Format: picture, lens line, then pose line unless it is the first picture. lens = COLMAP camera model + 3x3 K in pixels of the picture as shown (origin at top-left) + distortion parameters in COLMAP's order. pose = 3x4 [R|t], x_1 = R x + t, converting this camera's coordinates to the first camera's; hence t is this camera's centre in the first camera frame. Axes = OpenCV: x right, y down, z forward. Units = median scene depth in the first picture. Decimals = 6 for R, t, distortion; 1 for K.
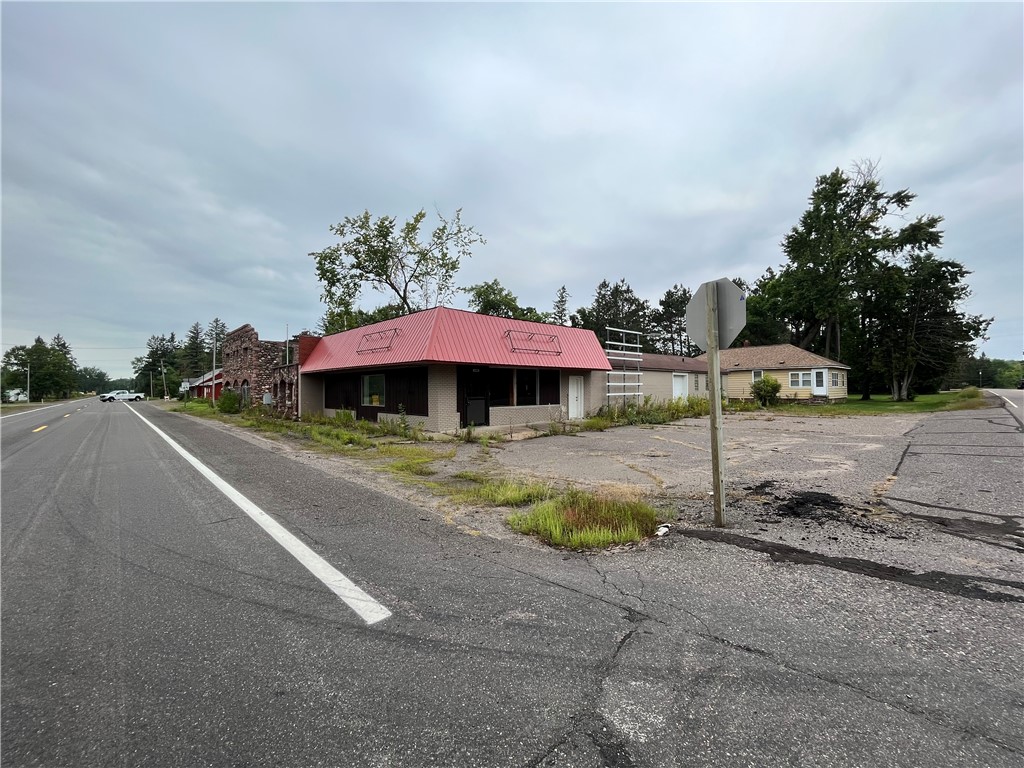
lens RADIAL K [[428.8, 0, 513.3], [0, 428.8, 382.7], [0, 0, 1]] dist [-0.002085, -0.000110]
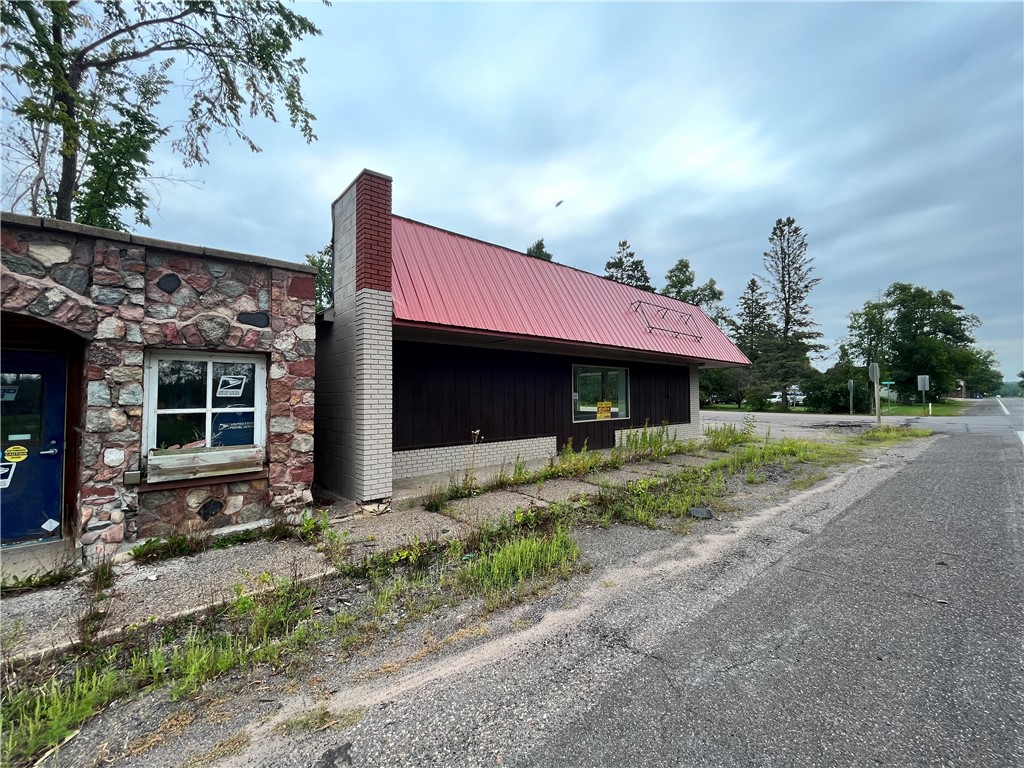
lens RADIAL K [[428.8, 0, 513.3], [0, 428.8, 382.7], [0, 0, 1]] dist [-0.002085, -0.000110]
pose [[0.036686, 0.043069, 0.998398, -0.499598], [-0.004377, 0.999068, -0.042937, 0.016224], [-0.999317, -0.002794, 0.036841, 0.614393]]
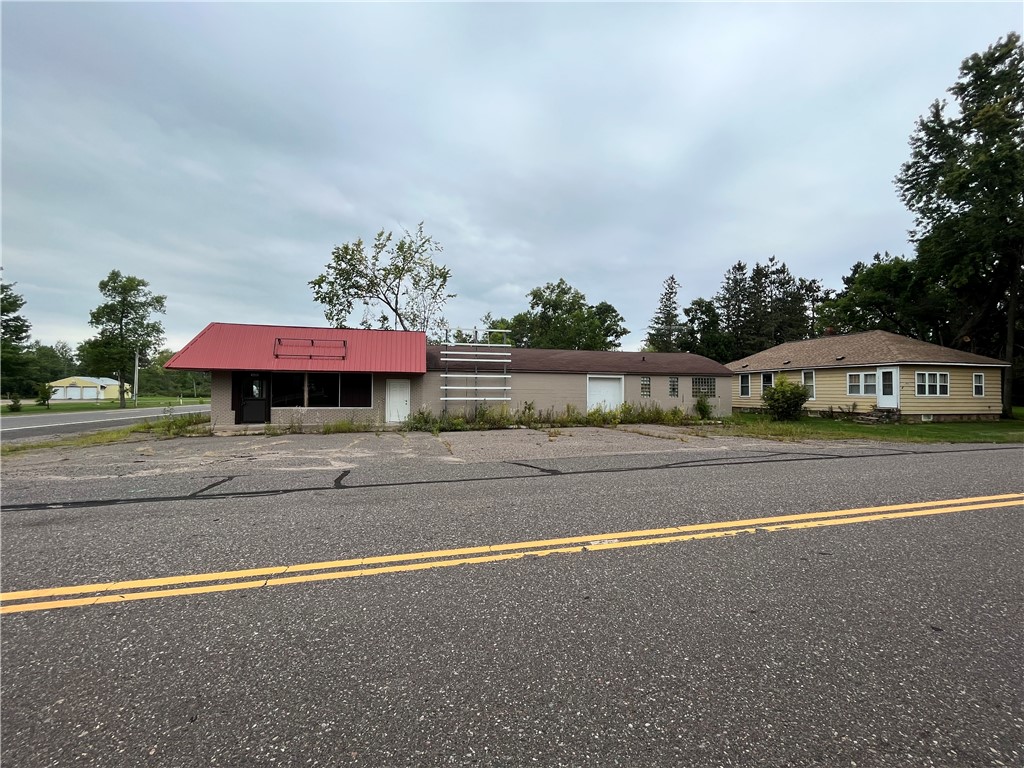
lens RADIAL K [[428.8, 0, 513.3], [0, 428.8, 382.7], [0, 0, 1]] dist [-0.002085, -0.000110]
pose [[0.873184, 0.002689, -0.487383, 0.522877], [-0.005545, 0.999975, -0.004419, -0.002857], [0.487359, 0.006561, 0.873177, 0.159984]]
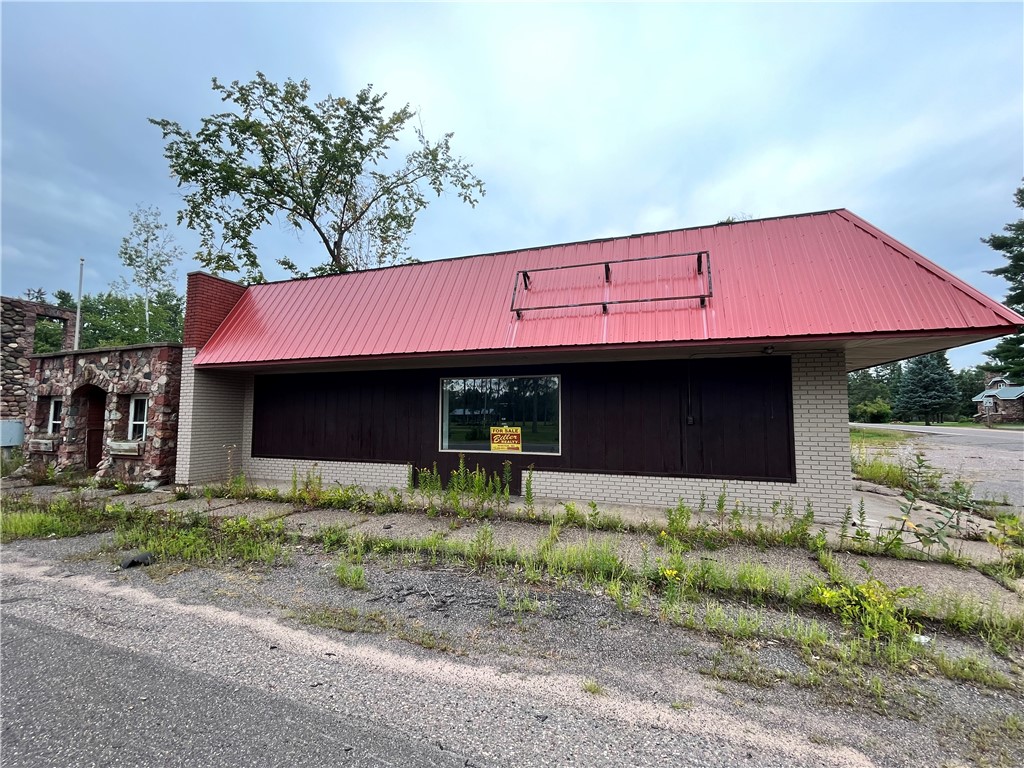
lens RADIAL K [[428.8, 0, 513.3], [0, 428.8, 382.7], [0, 0, 1]] dist [-0.002085, -0.000110]
pose [[0.885209, 0.044319, 0.463077, -0.282871], [-0.015809, 0.997742, -0.065271, 0.007856], [-0.464924, 0.050458, 0.883911, 0.356554]]
